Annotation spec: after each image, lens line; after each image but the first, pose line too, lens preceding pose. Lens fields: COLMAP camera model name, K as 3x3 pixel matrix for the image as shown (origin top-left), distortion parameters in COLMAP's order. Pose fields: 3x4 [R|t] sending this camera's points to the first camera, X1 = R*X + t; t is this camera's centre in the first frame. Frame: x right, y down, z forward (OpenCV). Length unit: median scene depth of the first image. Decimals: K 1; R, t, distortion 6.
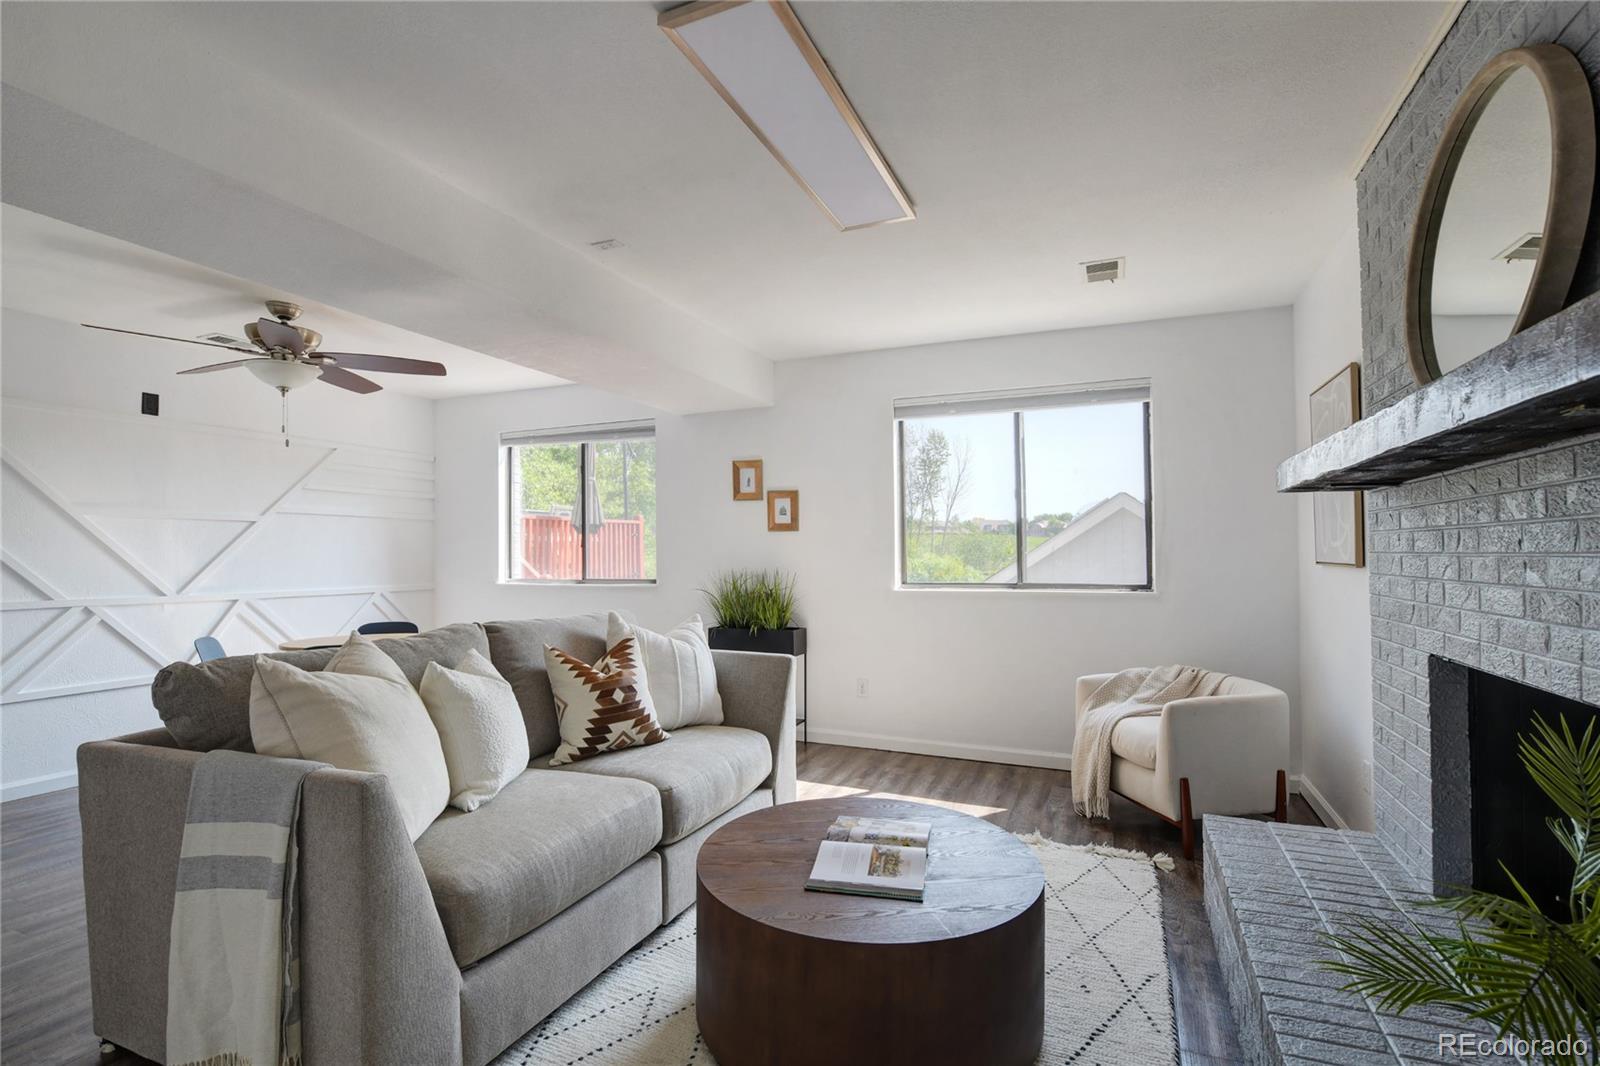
lens RADIAL K [[746.0, 0, 807.9], [0, 746.0, 527.9], [0, 0, 1]] dist [0.000134, -0.002648]
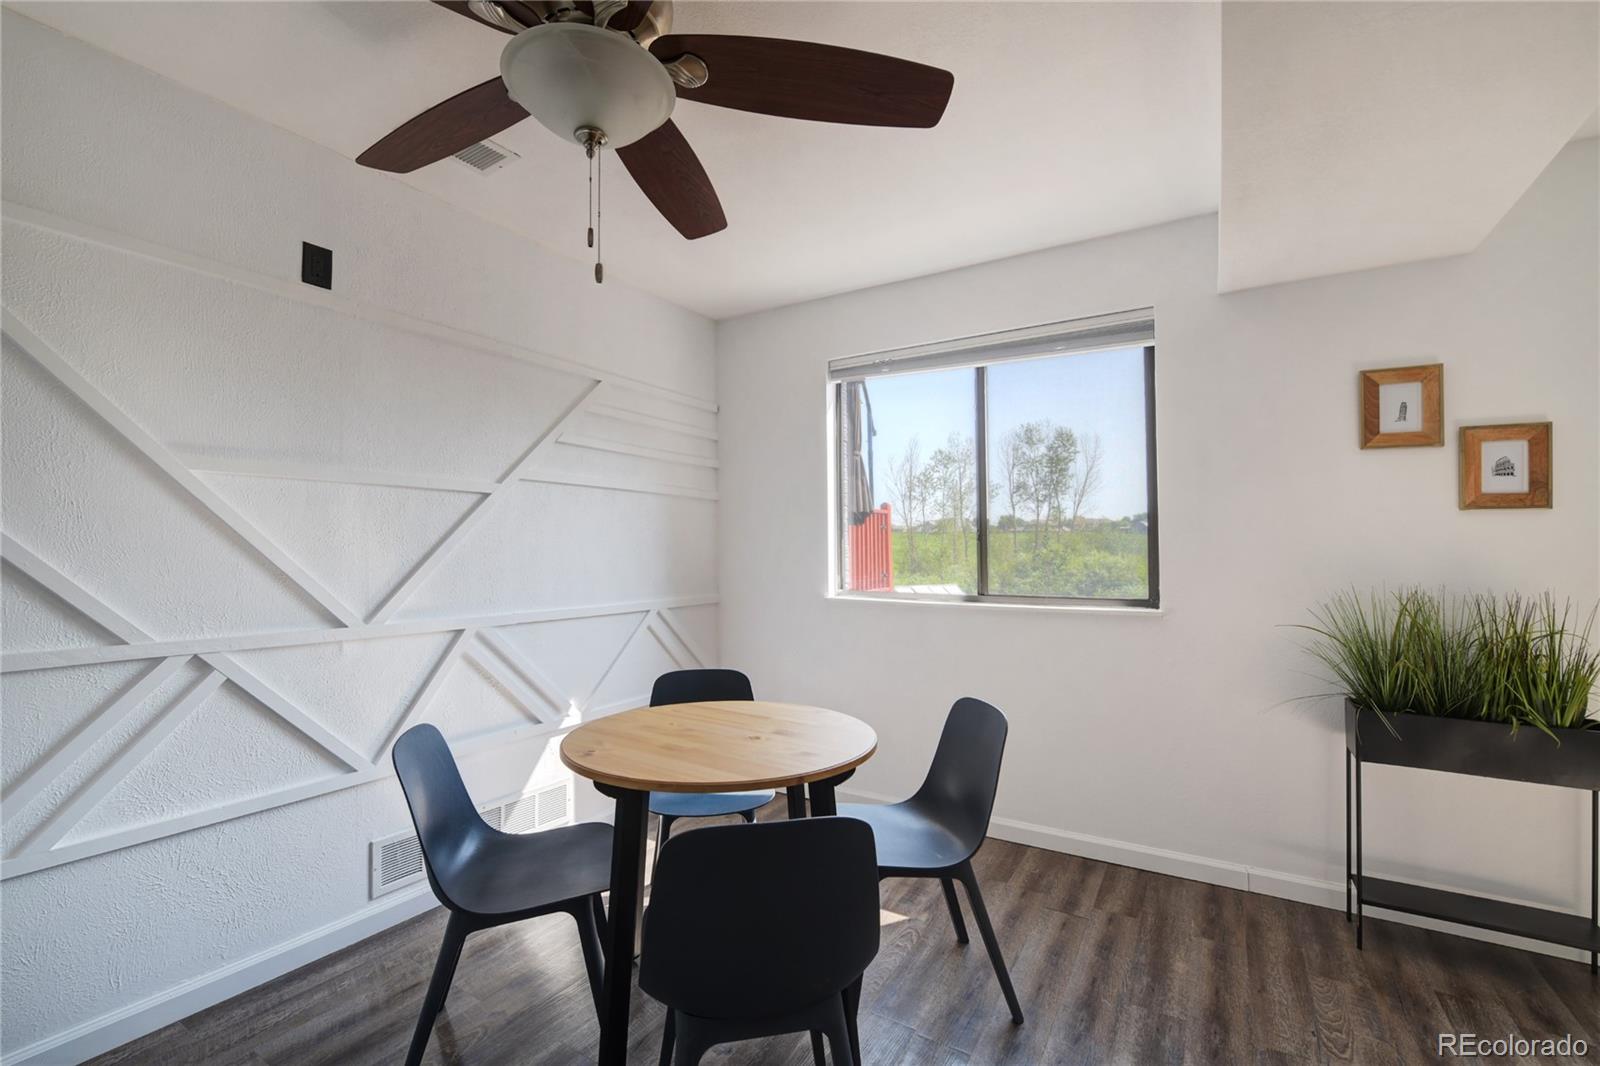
lens RADIAL K [[674.5, 0, 805.2], [0, 674.5, 533.2], [0, 0, 1]] dist [-0.007819, -0.001010]
pose [[0.988935, 0.003585, -0.148304, -0.456787], [-0.001901, 0.999932, 0.011494, 0.017350], [0.148335, -0.011085, 0.988875, 0.563453]]
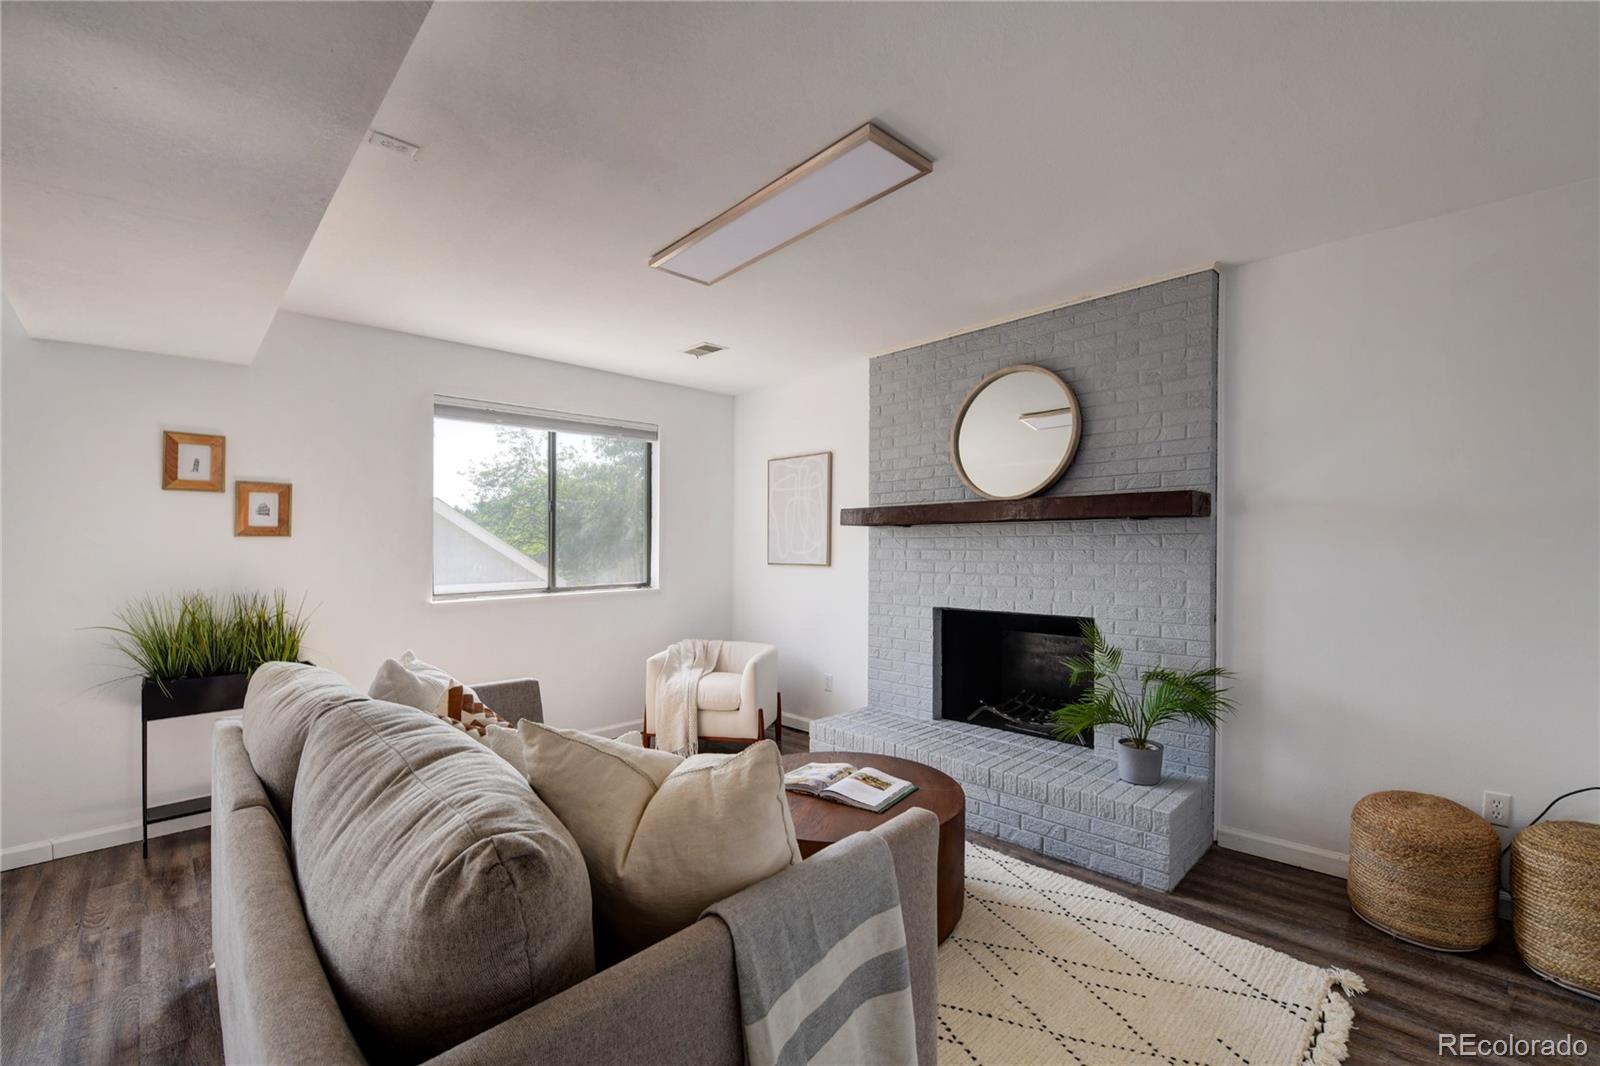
lens RADIAL K [[674.5, 0, 824.8], [0, 674.5, 538.9], [0, 0, 1]] dist [-0.007819, -0.001010]
pose [[0.386407, 0.007437, 0.922298, -0.480654], [-0.026173, 0.999653, 0.002904, -0.011107], [-0.921957, -0.025262, 0.386468, 0.246520]]
